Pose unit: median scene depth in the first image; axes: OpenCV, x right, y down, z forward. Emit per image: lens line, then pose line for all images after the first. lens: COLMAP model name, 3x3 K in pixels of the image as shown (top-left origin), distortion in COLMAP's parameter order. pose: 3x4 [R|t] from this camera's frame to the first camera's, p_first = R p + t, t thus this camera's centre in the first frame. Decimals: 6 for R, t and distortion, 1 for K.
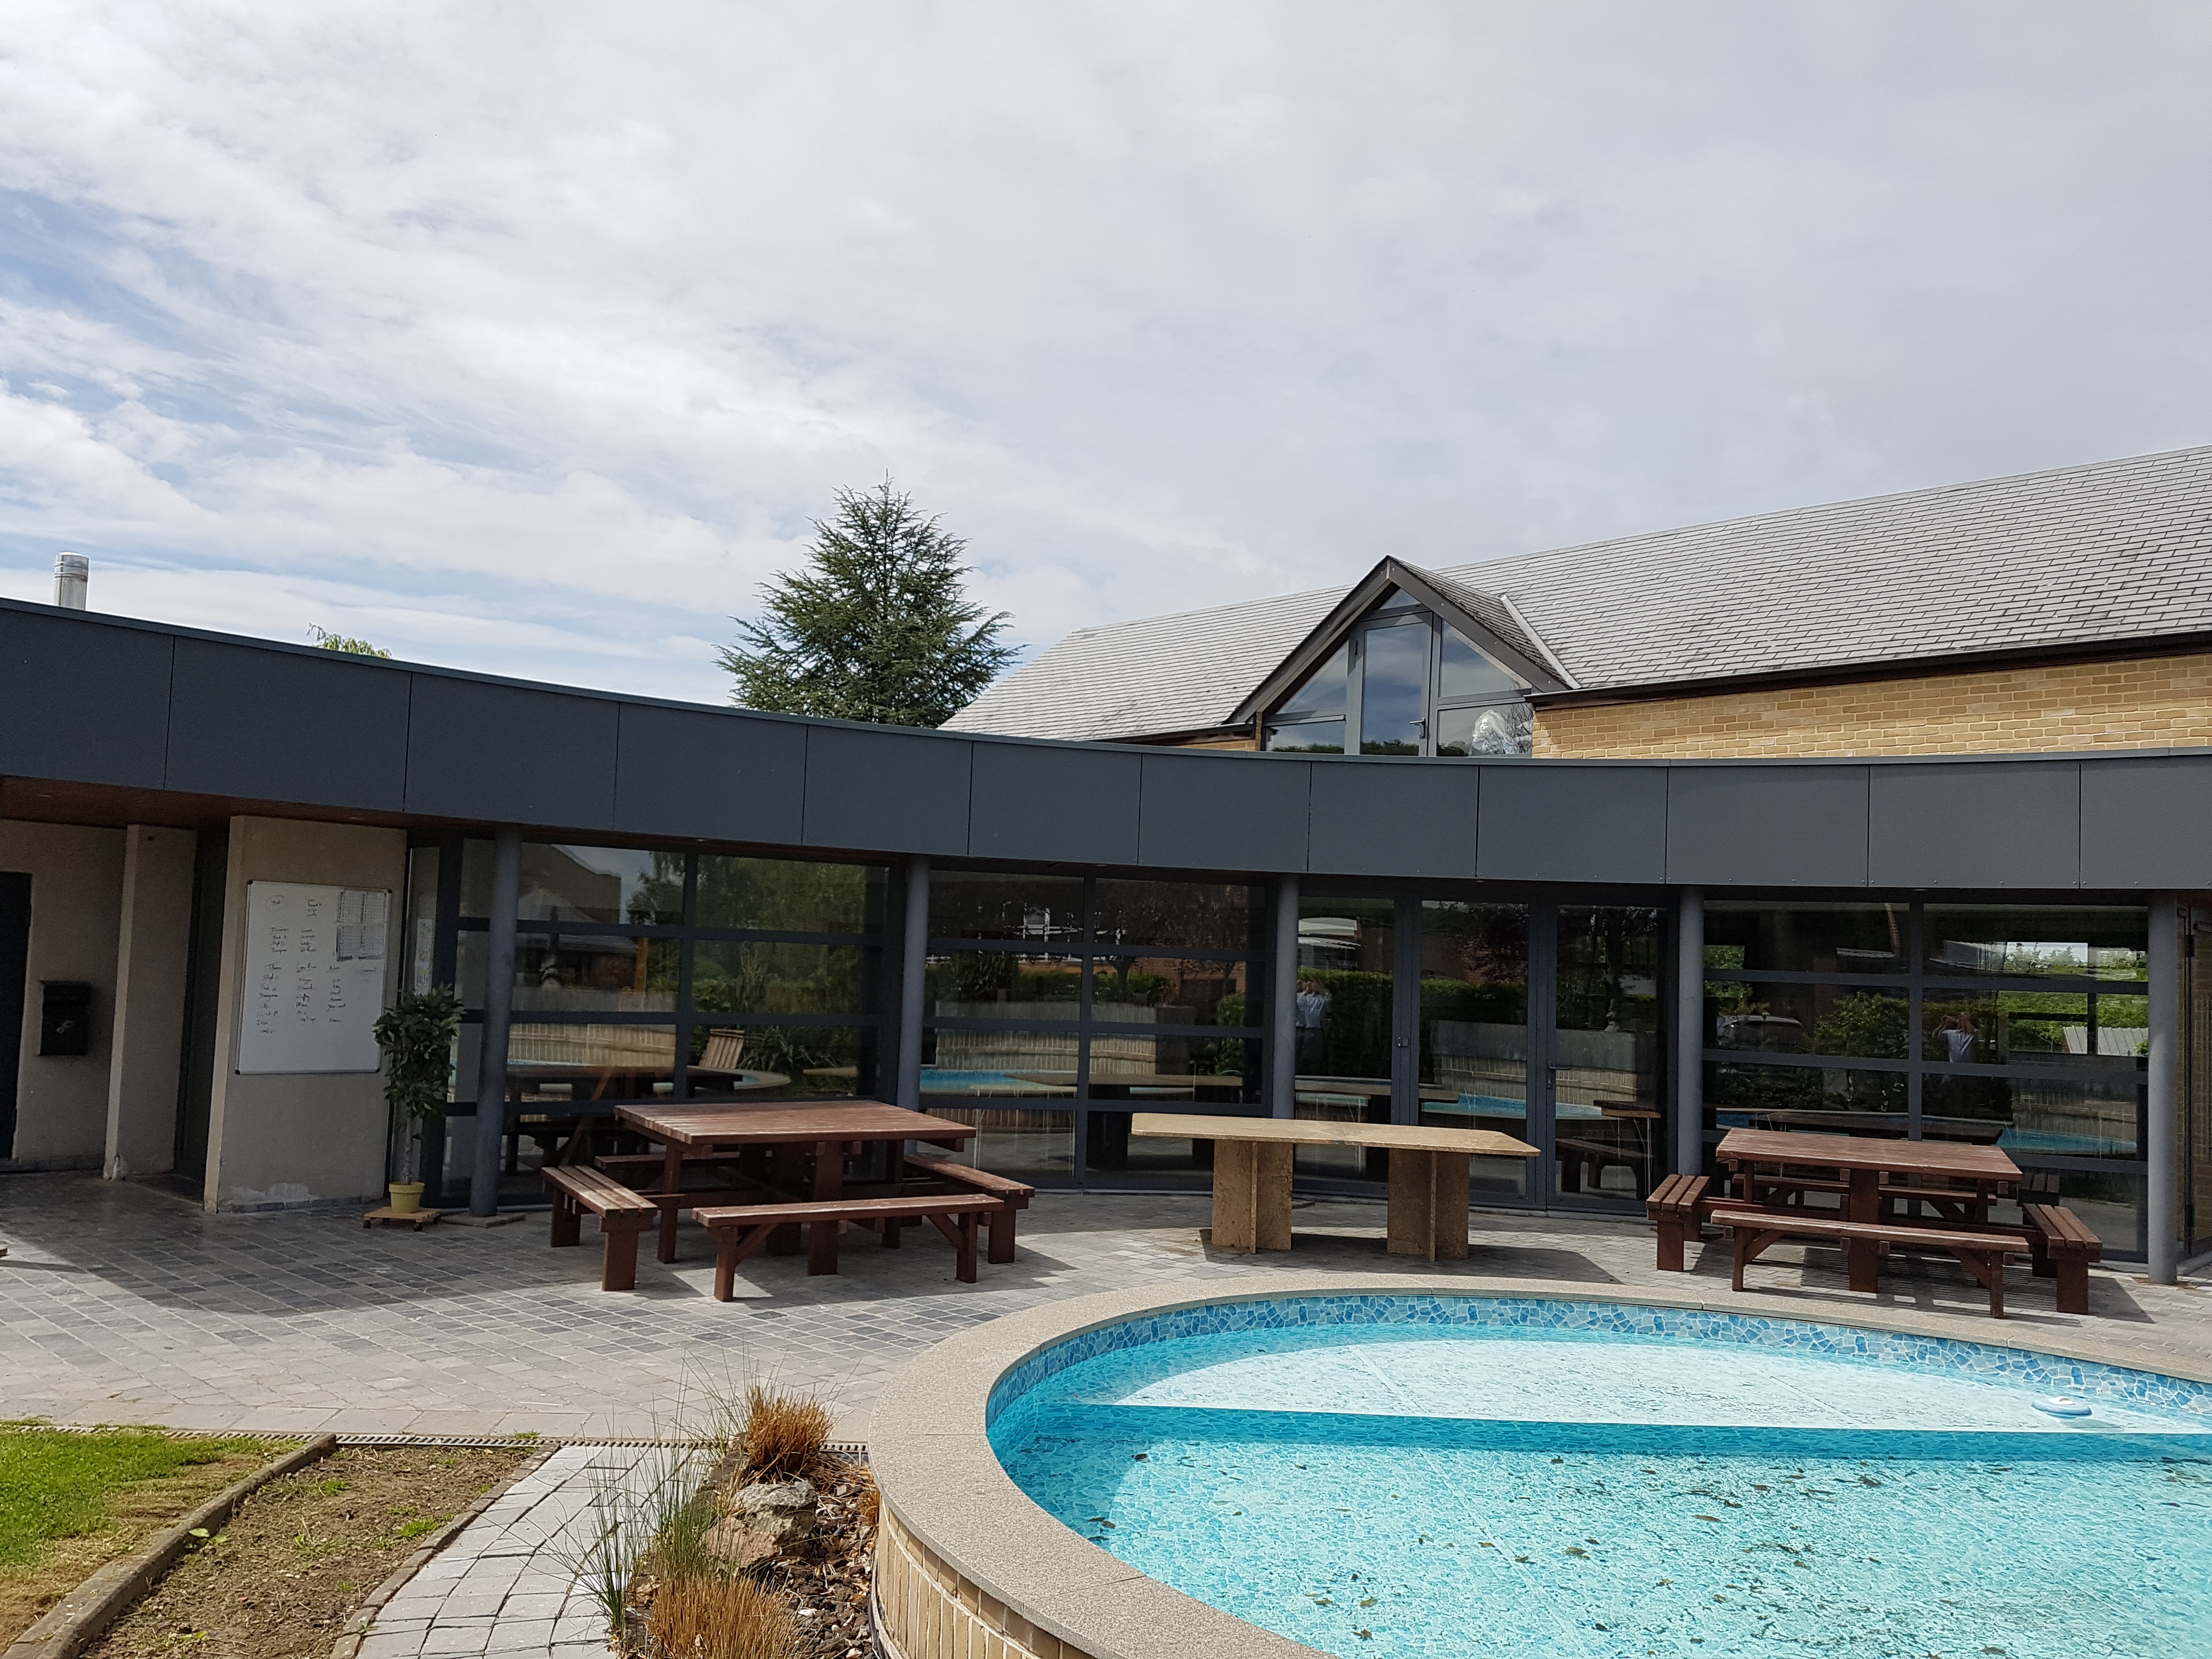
lens RADIAL K [[1659.4, 0, 1116.4], [0, 1659.4, 835.1], [0, 0, 1]] dist [-0.006020, 0.001725]
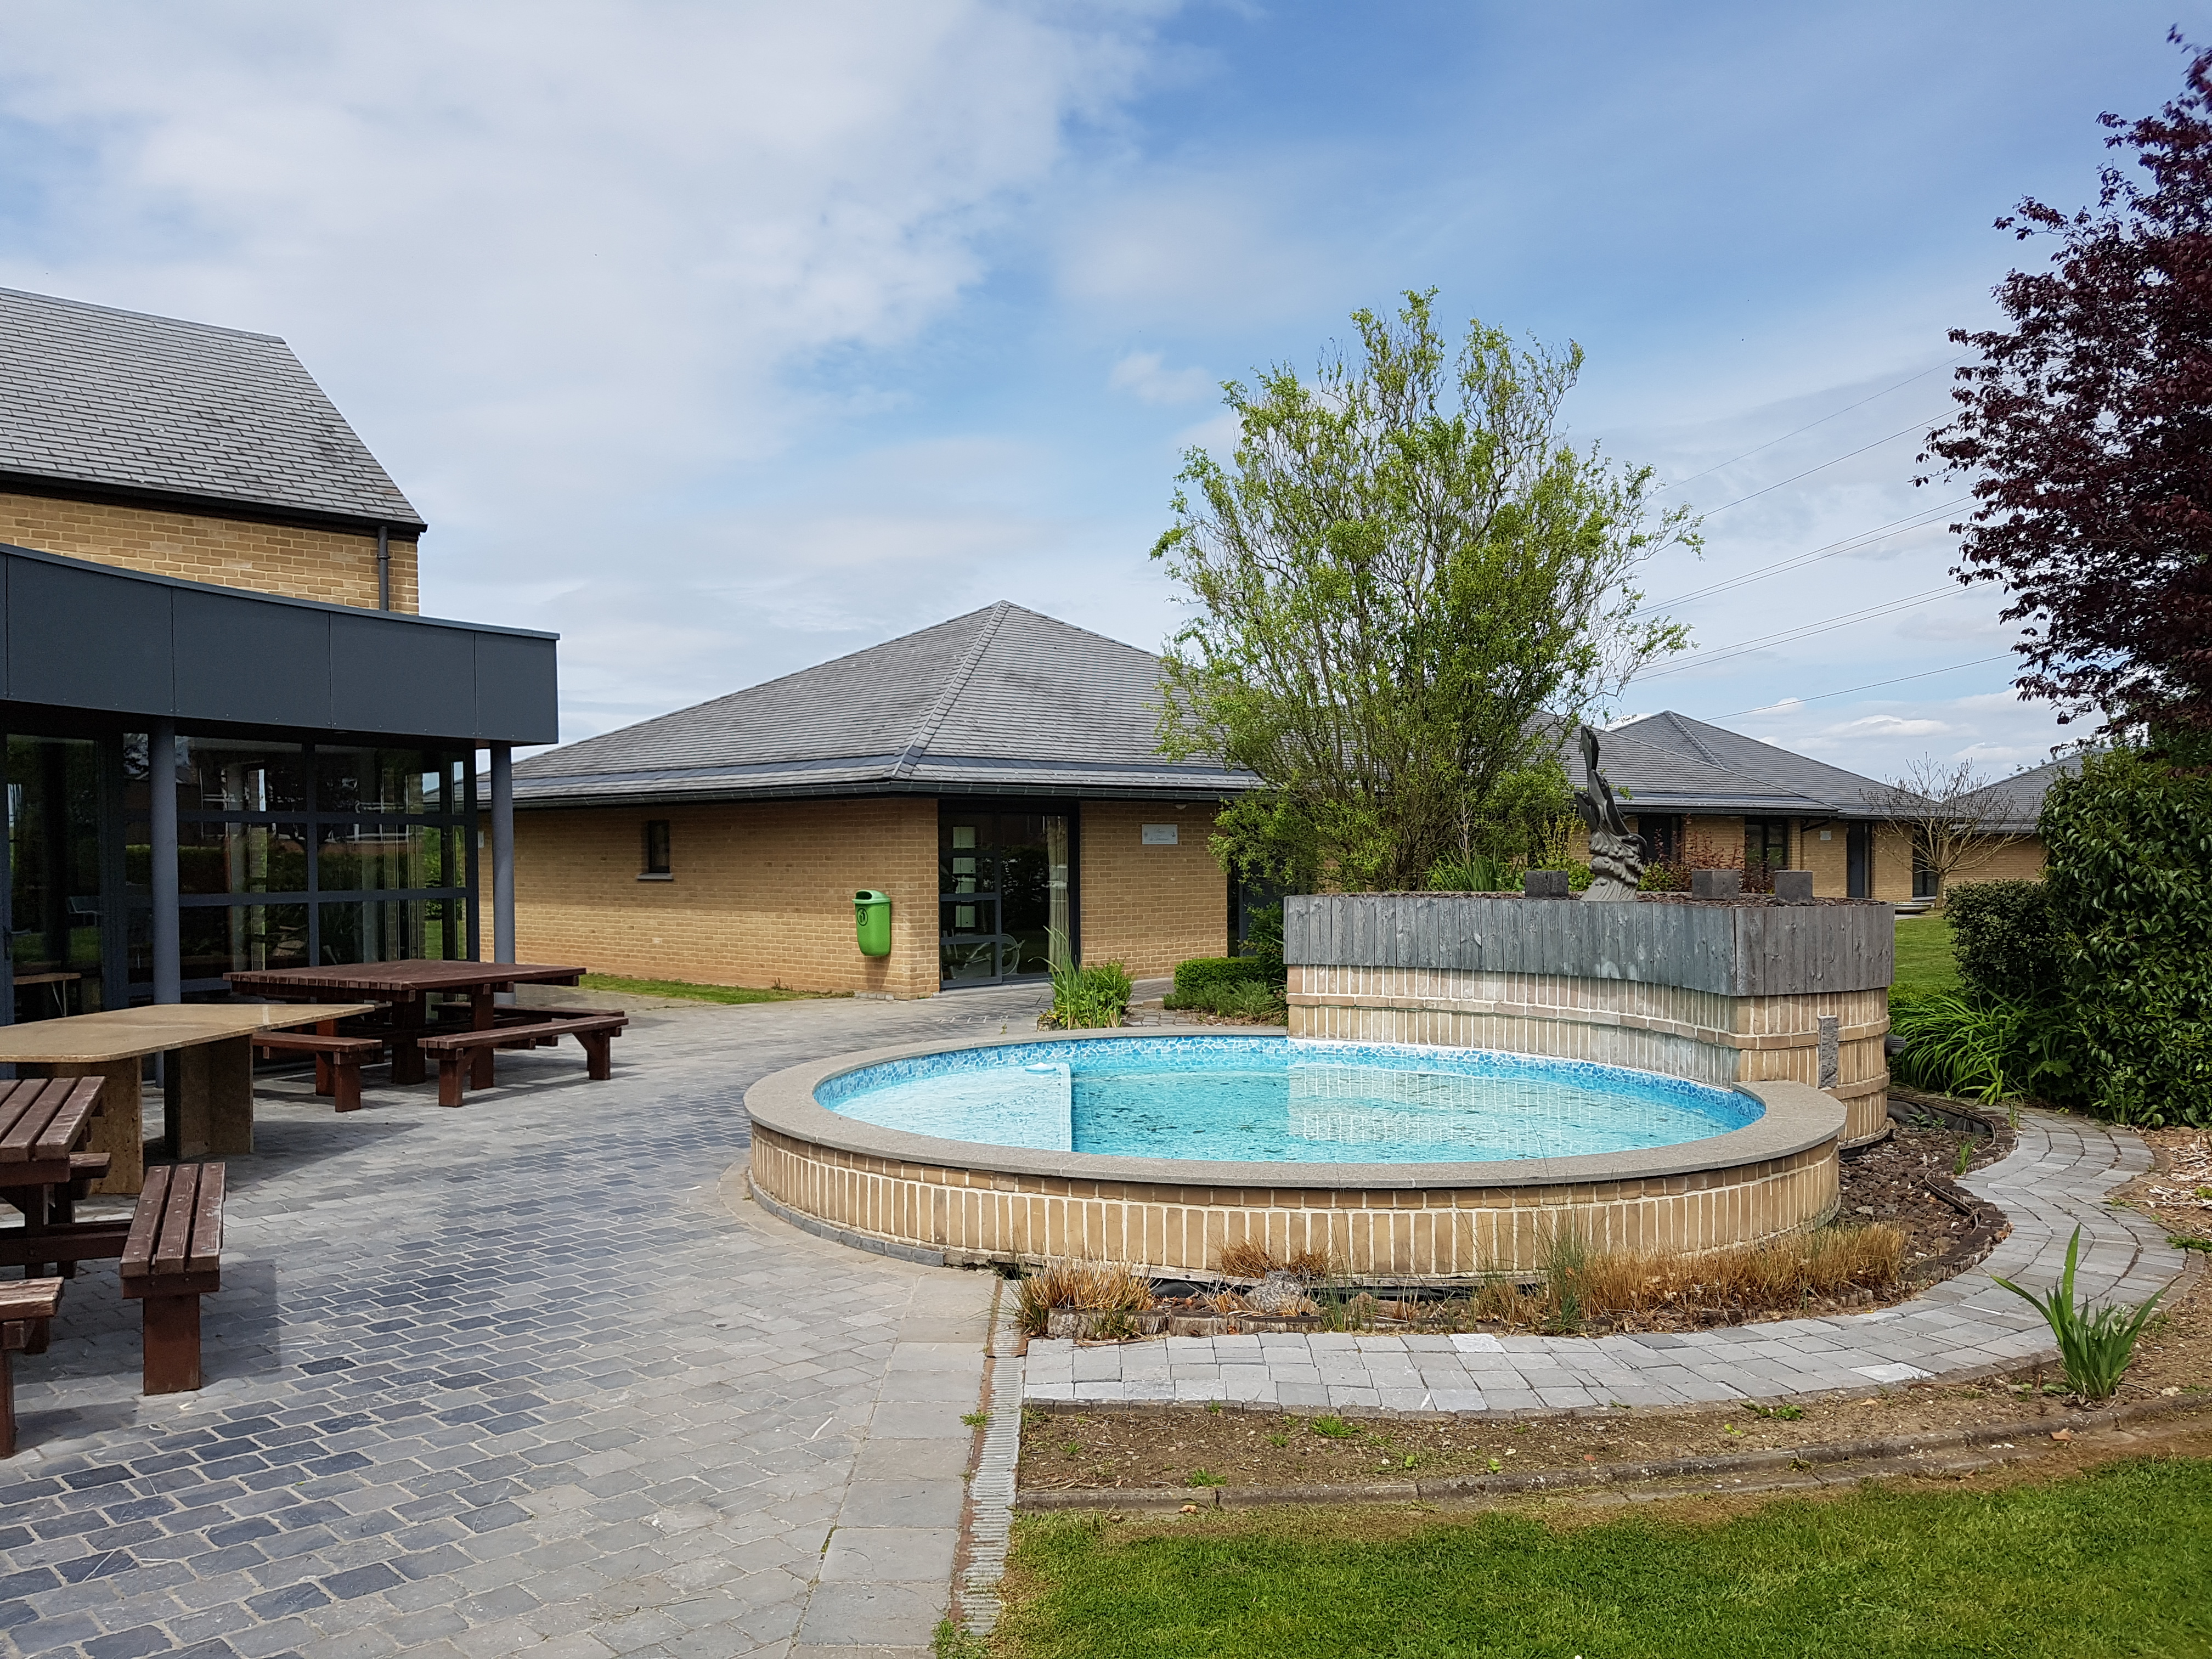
lens RADIAL K [[1659.4, 0, 1099.5], [0, 1659.4, 823.8], [0, 0, 1]] dist [-0.006020, 0.001725]
pose [[0.064676, -0.025005, 0.997593, -0.465708], [-0.070682, 0.997060, 0.029574, 0.021693], [-0.995400, -0.072425, 0.062719, 0.374771]]
